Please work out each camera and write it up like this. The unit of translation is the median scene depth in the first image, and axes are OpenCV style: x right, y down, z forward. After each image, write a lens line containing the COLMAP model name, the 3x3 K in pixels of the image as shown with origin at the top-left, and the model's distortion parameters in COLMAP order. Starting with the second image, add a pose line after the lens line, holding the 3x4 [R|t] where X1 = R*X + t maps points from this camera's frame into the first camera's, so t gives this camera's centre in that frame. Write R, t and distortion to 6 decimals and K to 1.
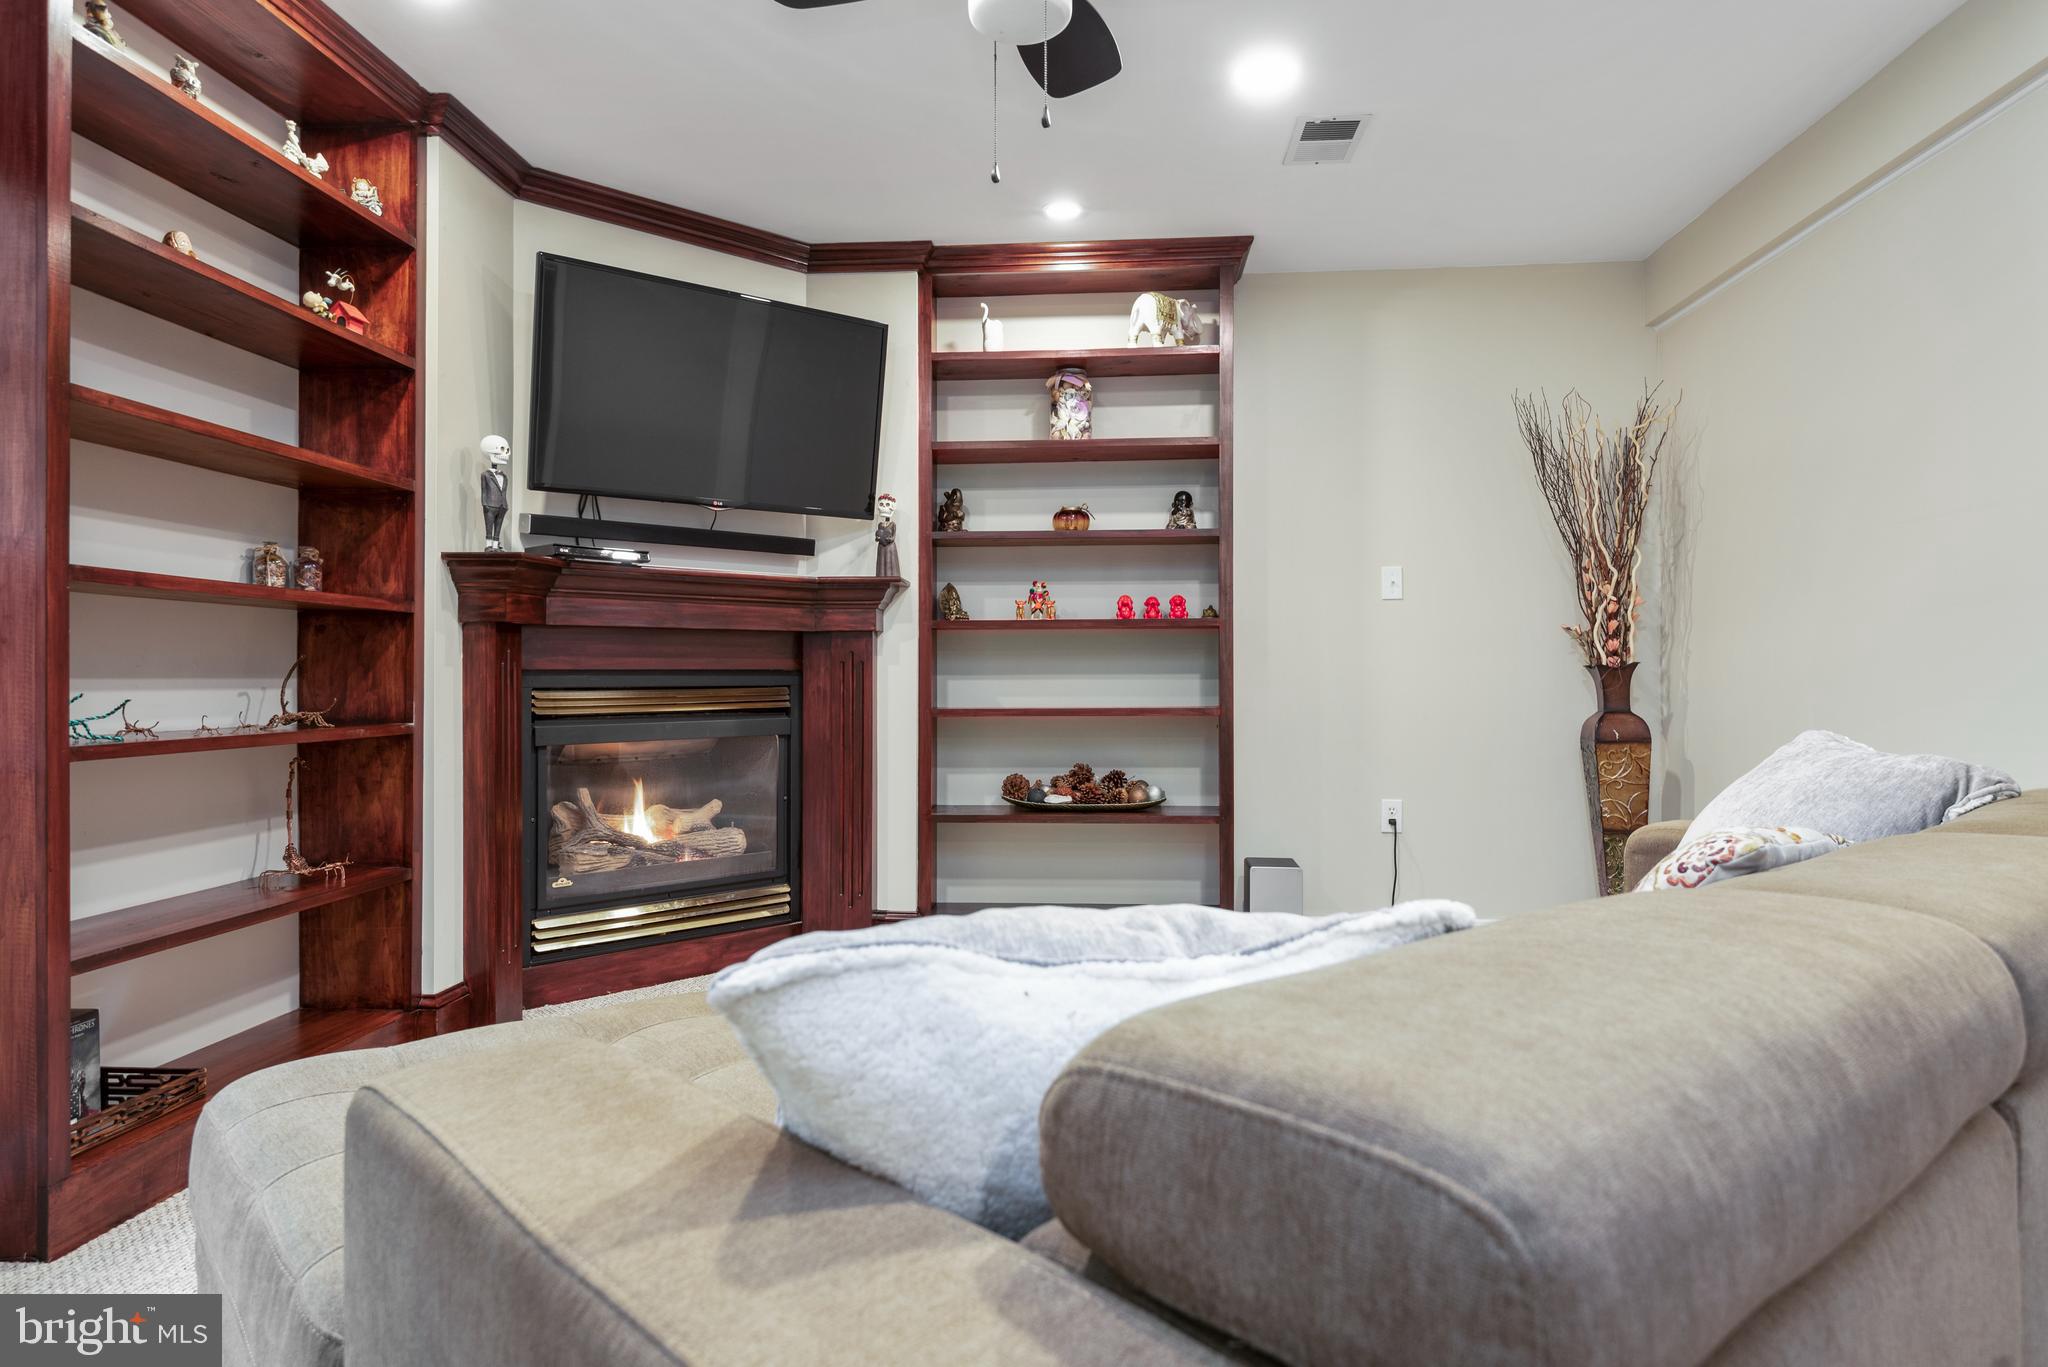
lens RADIAL K [[1232.7, 0, 1022.8], [0, 1232.7, 681.0], [0, 0, 1]] dist [-0.020899, -0.000827]
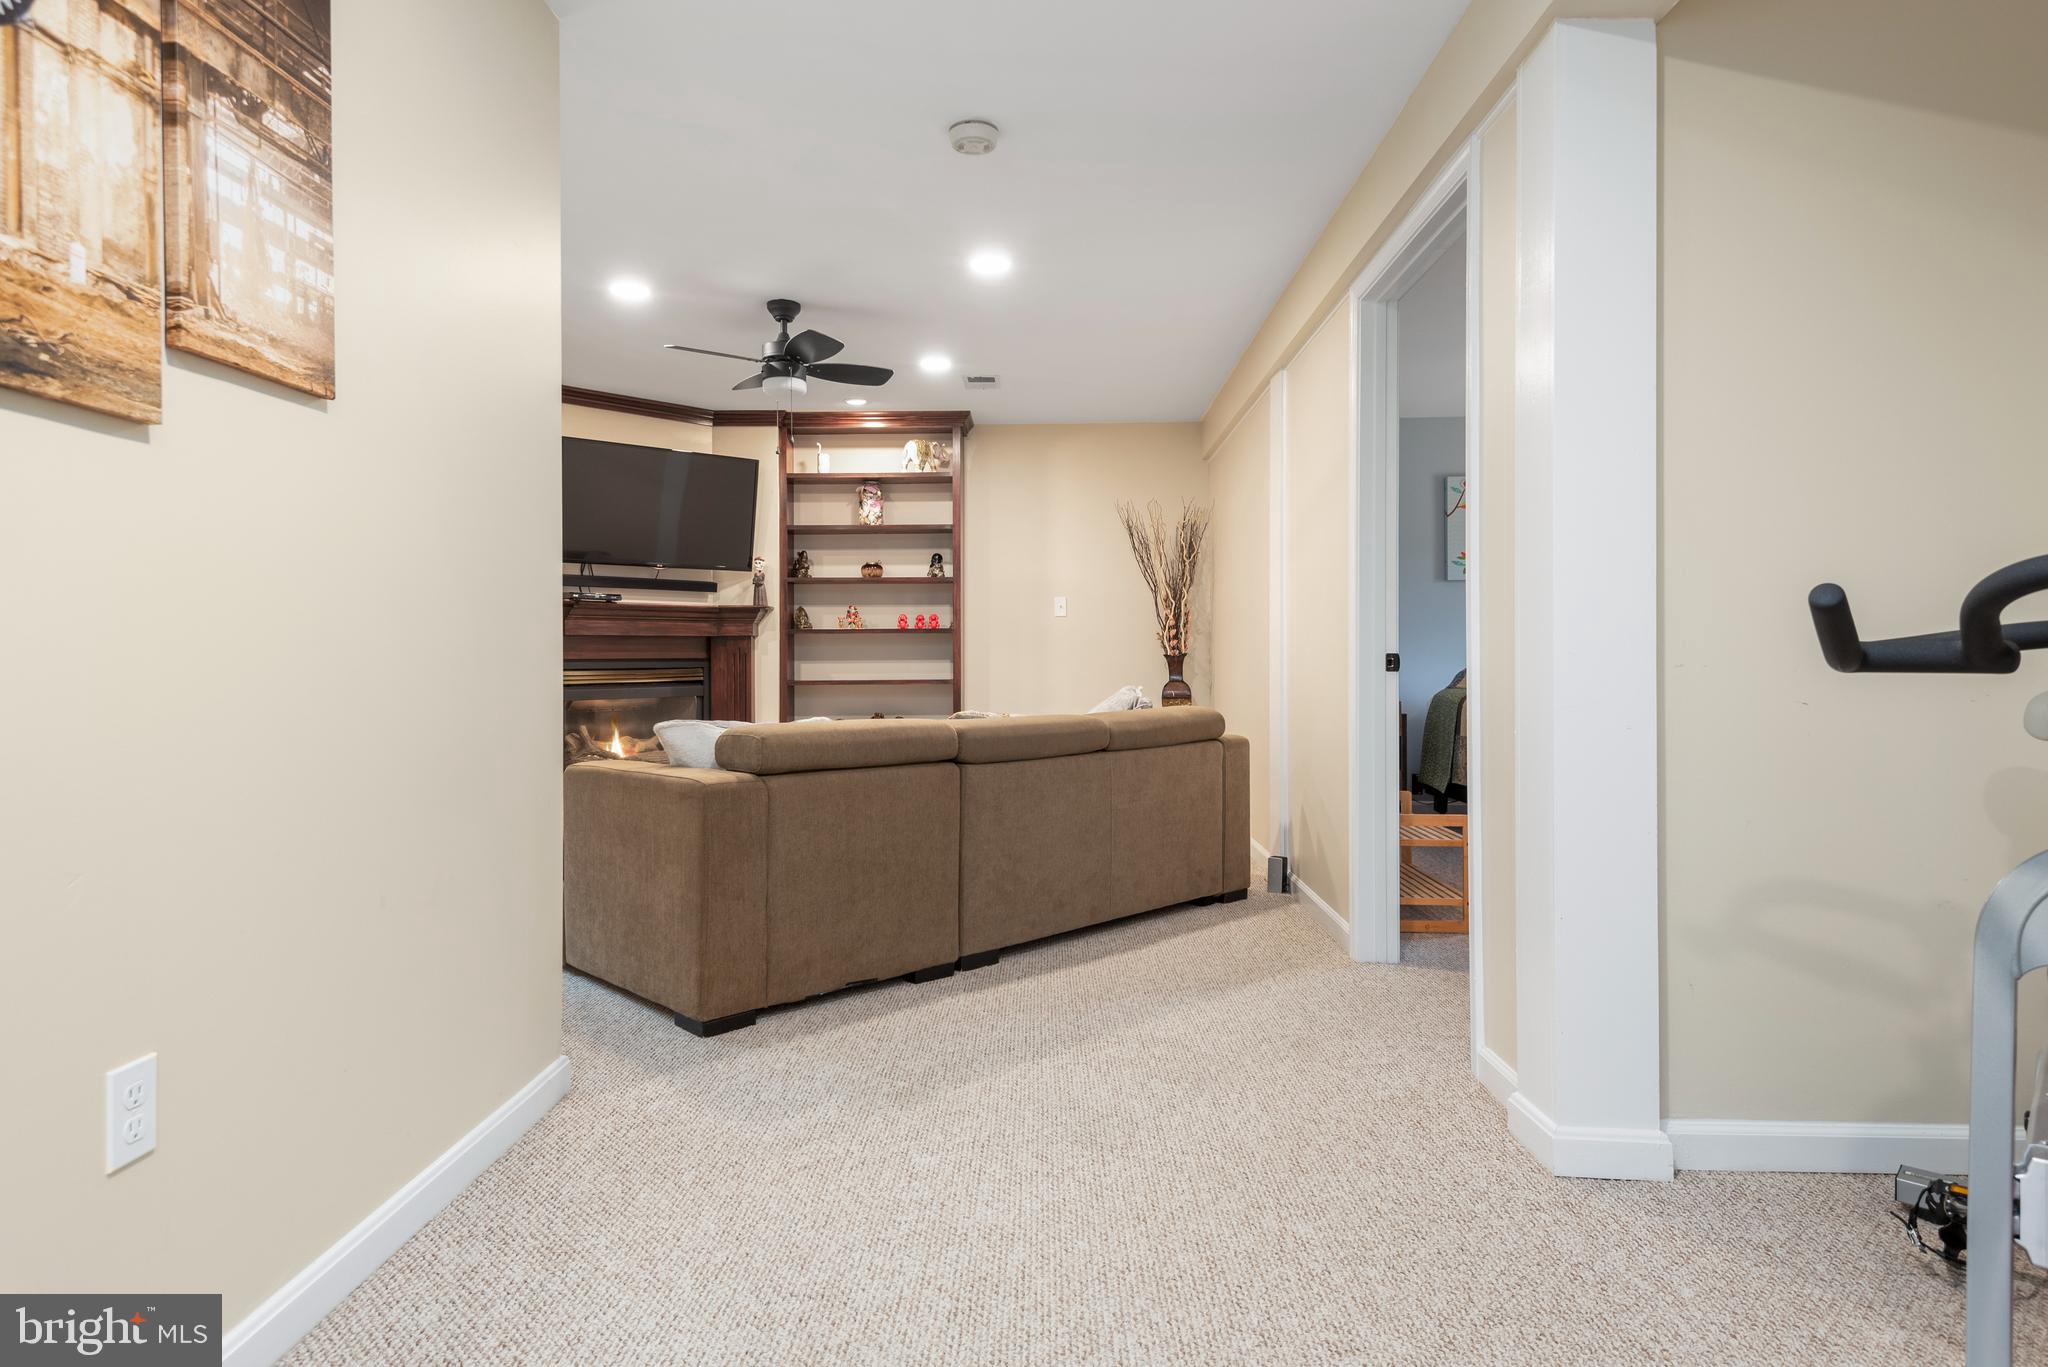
lens RADIAL K [[1181.4, 0, 1029.5], [0, 1181.4, 675.4], [0, 0, 1]] dist [0.032912, 0.001210]
pose [[0.997622, -0.003659, 0.068826, 0.148375], [0.003171, 0.999969, 0.007195, 0.003624], [-0.068850, -0.006960, 0.997603, -0.666417]]
